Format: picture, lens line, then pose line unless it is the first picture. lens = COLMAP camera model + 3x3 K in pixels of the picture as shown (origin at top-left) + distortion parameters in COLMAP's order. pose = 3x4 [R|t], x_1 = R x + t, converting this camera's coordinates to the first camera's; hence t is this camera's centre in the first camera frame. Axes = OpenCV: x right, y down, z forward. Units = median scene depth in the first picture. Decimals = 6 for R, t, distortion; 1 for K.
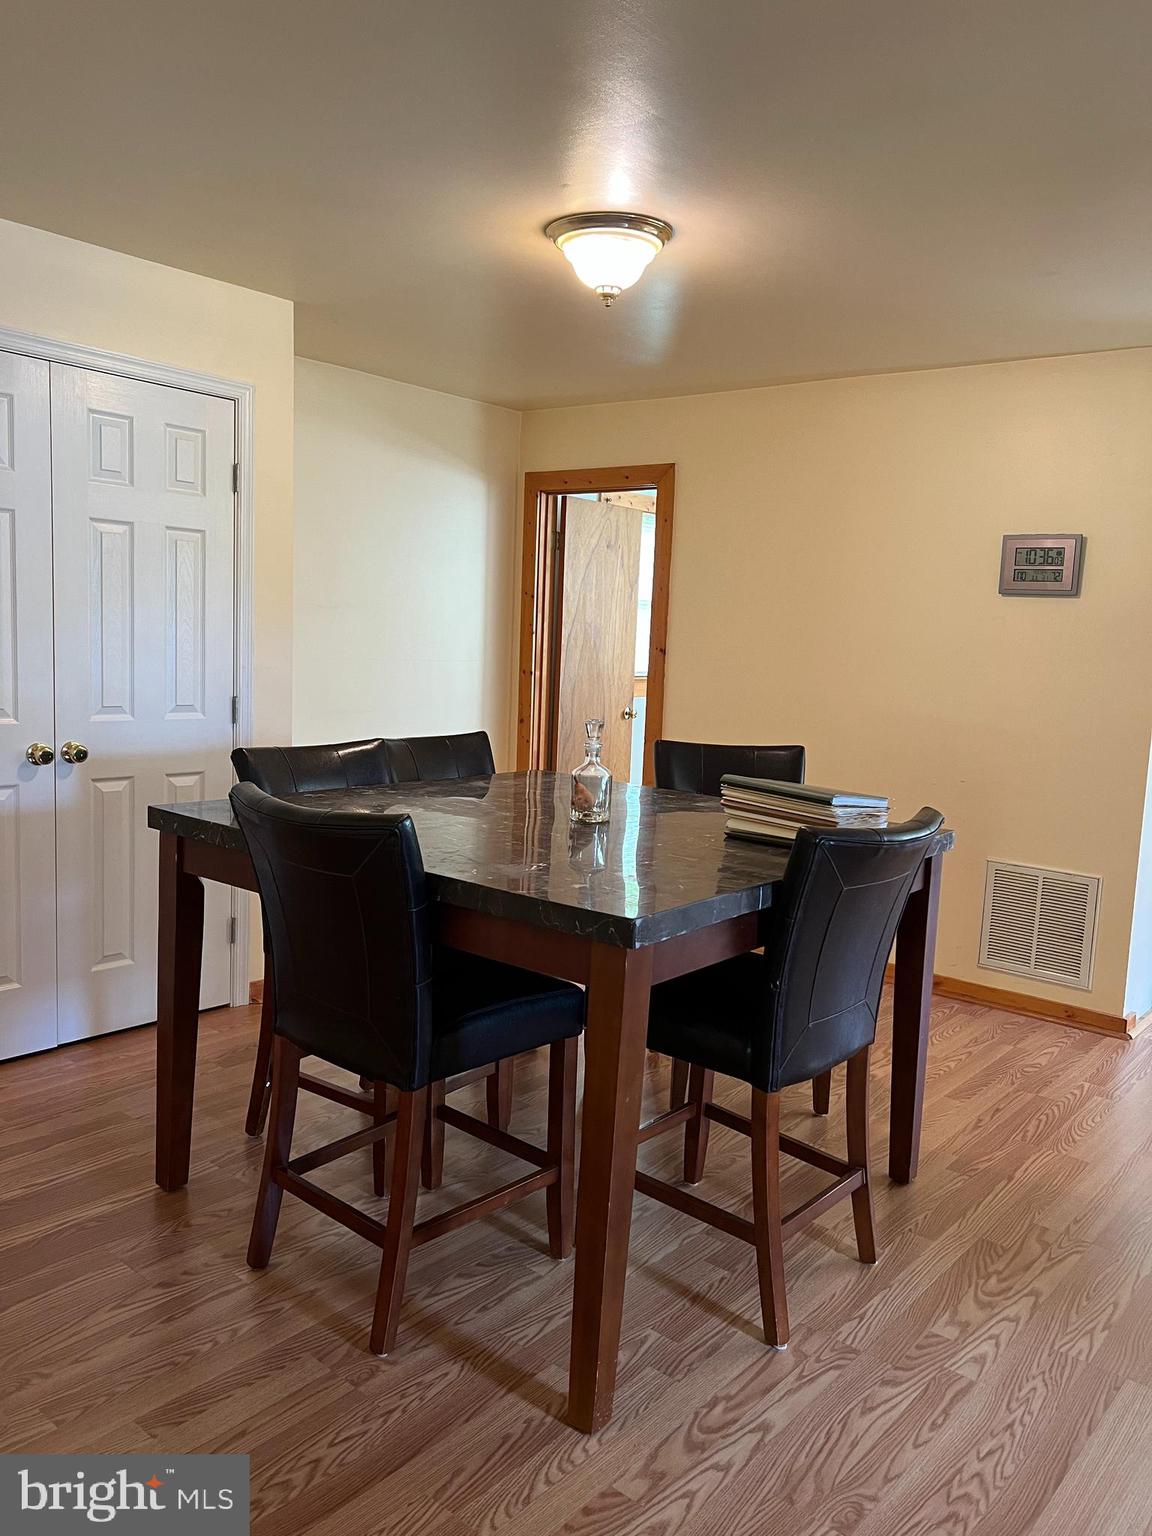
lens RADIAL K [[1152.7, 0, 579.4], [0, 1152.7, 775.7], [0, 0, 1]] dist [0.050670, -0.053788]
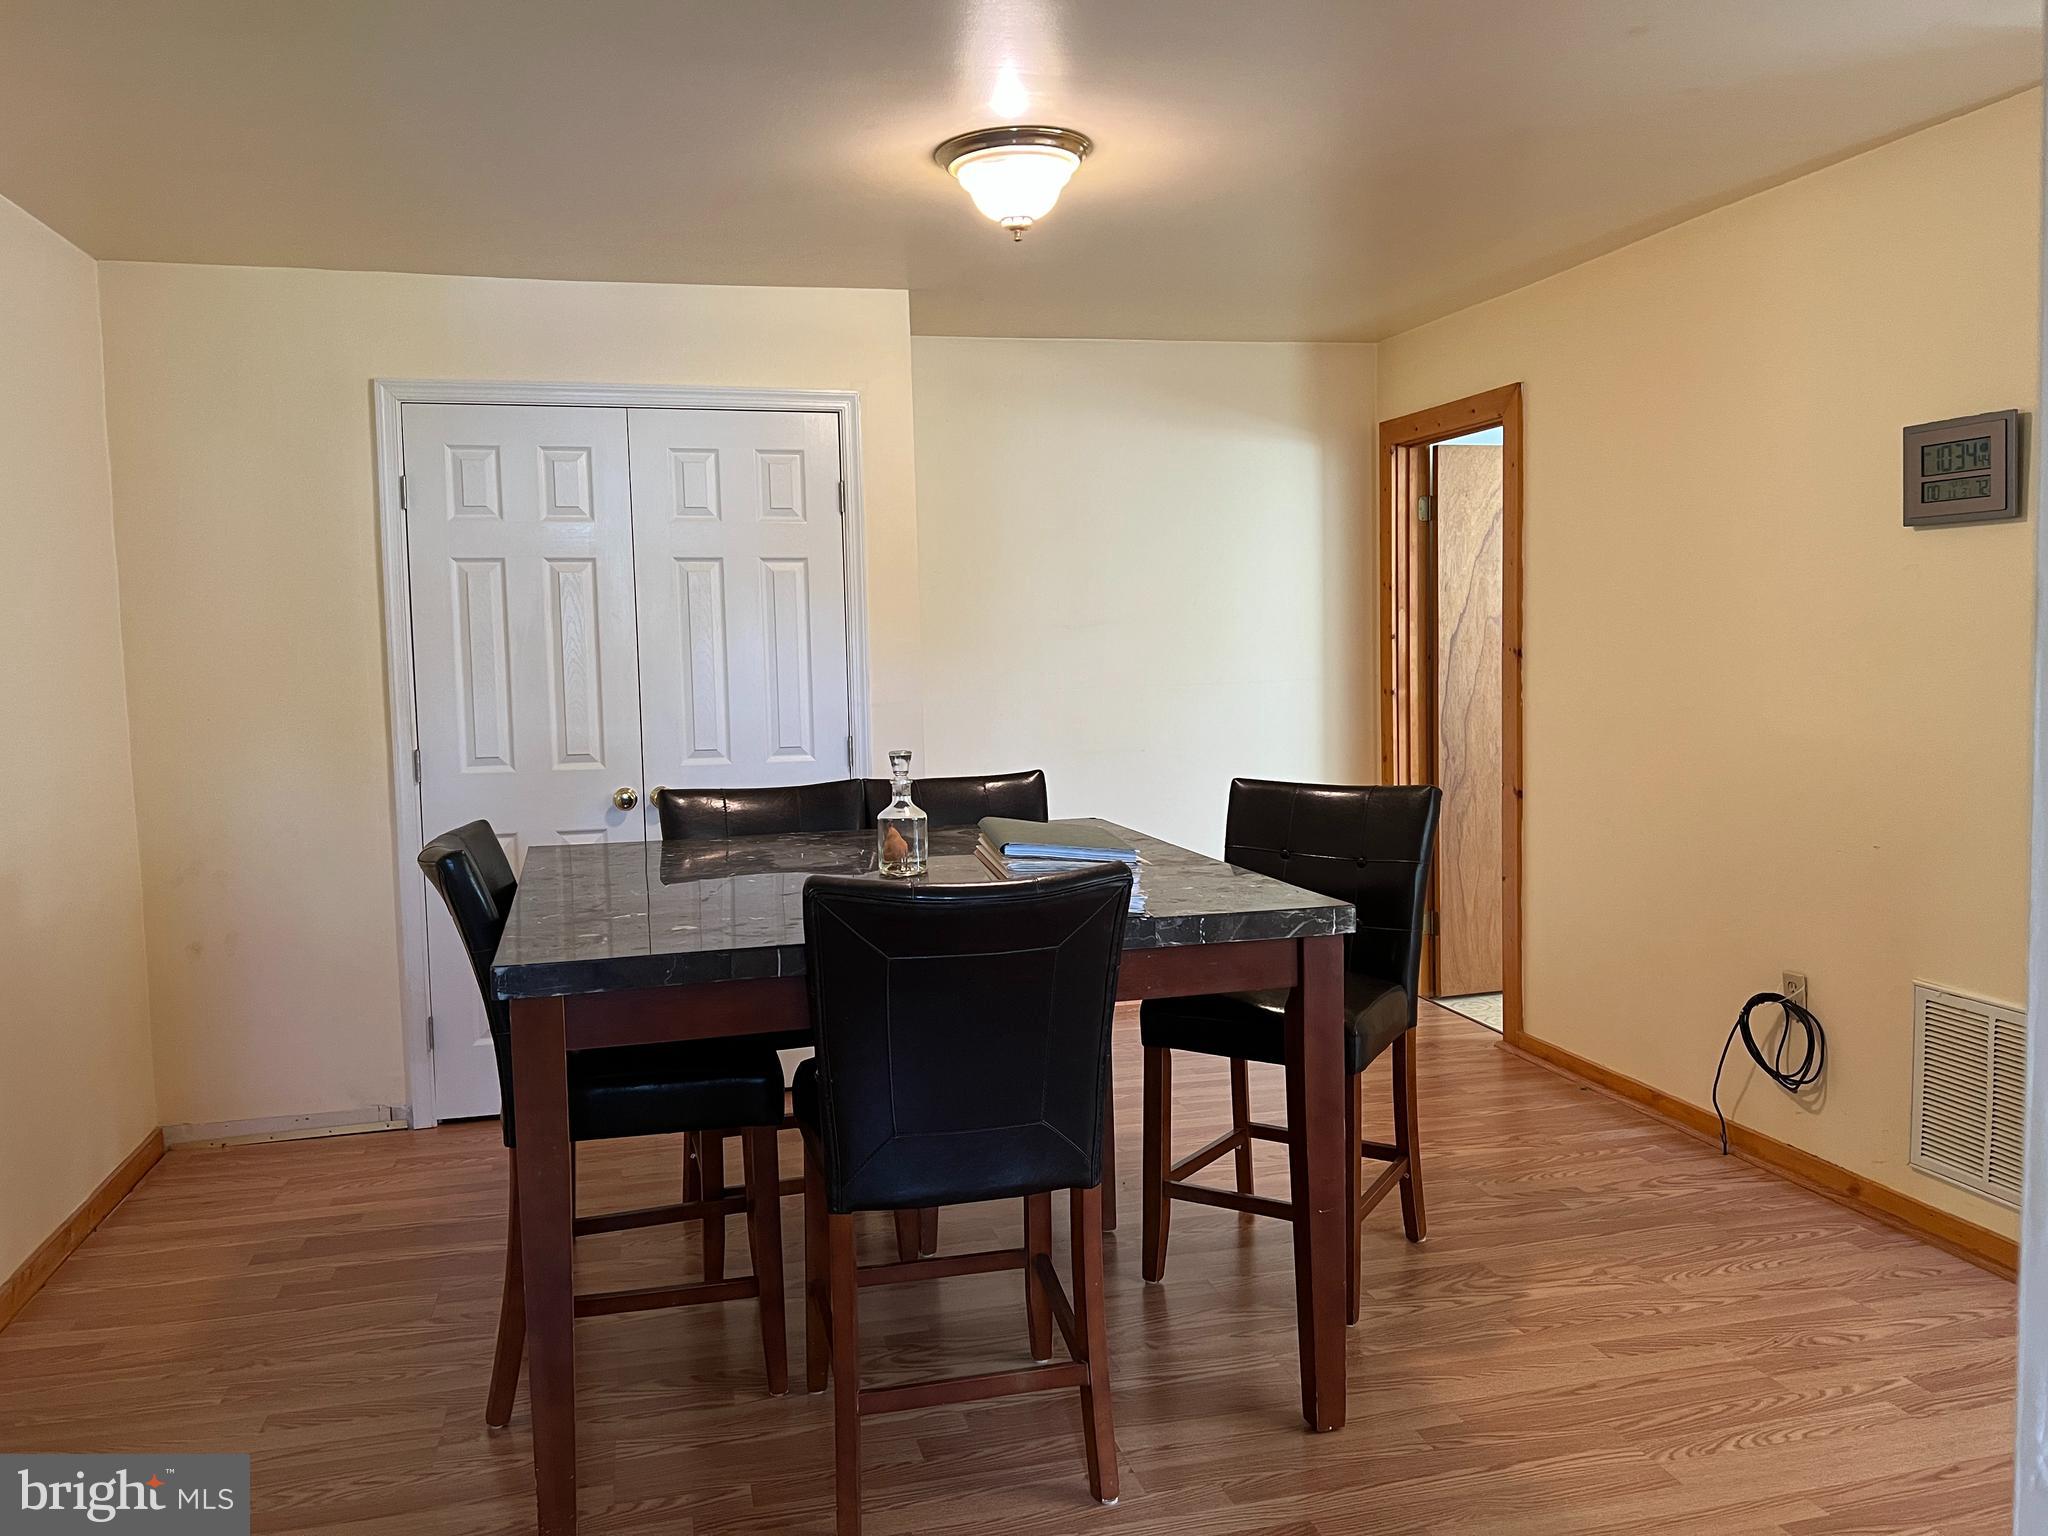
lens RADIAL K [[1537.0, 0, 1023.7], [0, 1537.0, 769.0], [0, 0, 1]] dist [0.050670, -0.053788]
pose [[0.813251, -0.013168, -0.581764, 0.458234], [-0.015663, 0.998886, -0.044505, 0.007626], [0.581703, 0.045306, 0.812139, 0.109392]]
